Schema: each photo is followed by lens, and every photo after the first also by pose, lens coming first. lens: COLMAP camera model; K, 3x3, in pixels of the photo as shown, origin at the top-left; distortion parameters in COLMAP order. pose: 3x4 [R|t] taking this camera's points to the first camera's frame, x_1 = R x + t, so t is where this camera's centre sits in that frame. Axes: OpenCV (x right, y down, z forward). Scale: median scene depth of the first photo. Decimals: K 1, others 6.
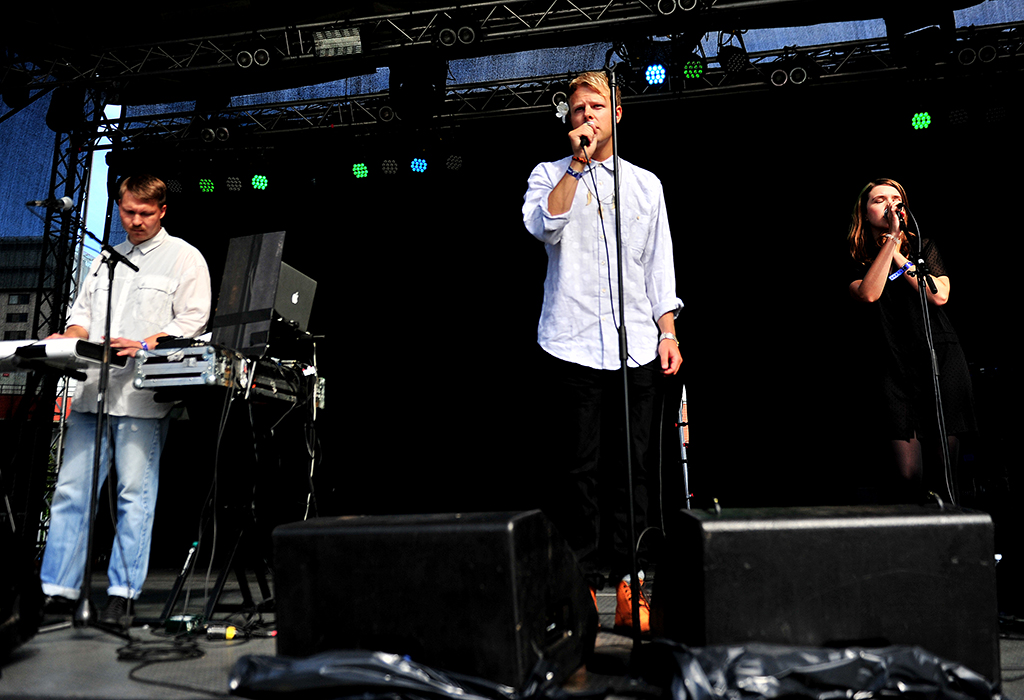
lens RADIAL K [[859.2, 0, 486.9], [0, 859.2, 307.5], [0, 0, 1]] dist [0.006790, -0.040260]
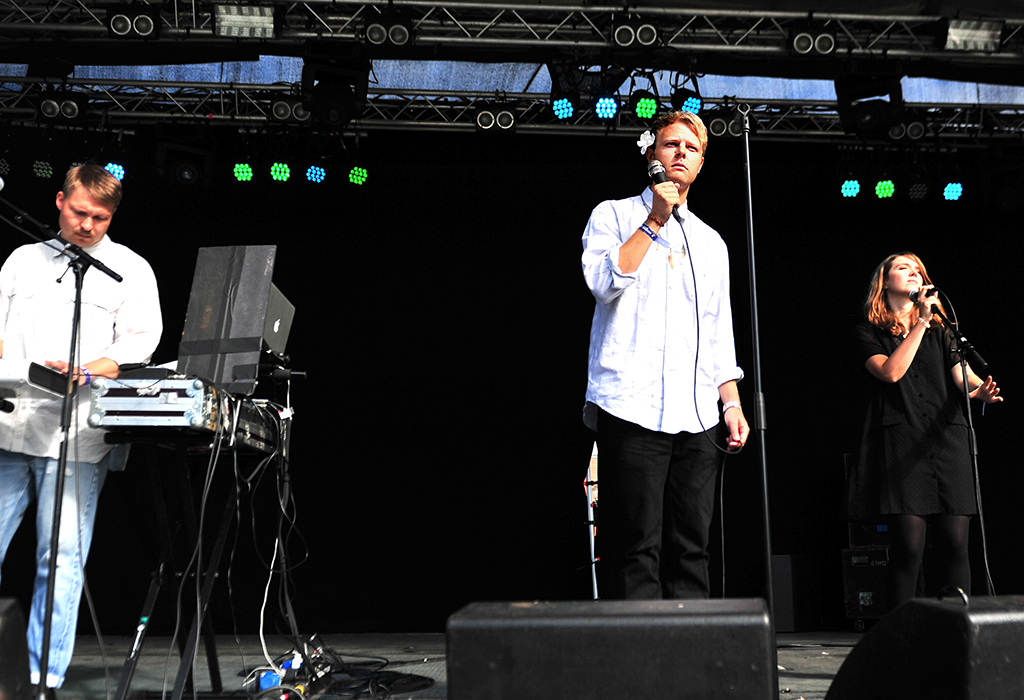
lens RADIAL K [[944.1, 0, 512.3], [0, 944.1, 349.5], [0, 0, 1]] dist [-0.026490, -0.010783]
pose [[0.966899, 0.067824, 0.245982, -0.231866], [-0.069583, 0.997575, -0.001544, -0.002712], [-0.245490, -0.015623, 0.969273, 0.057145]]
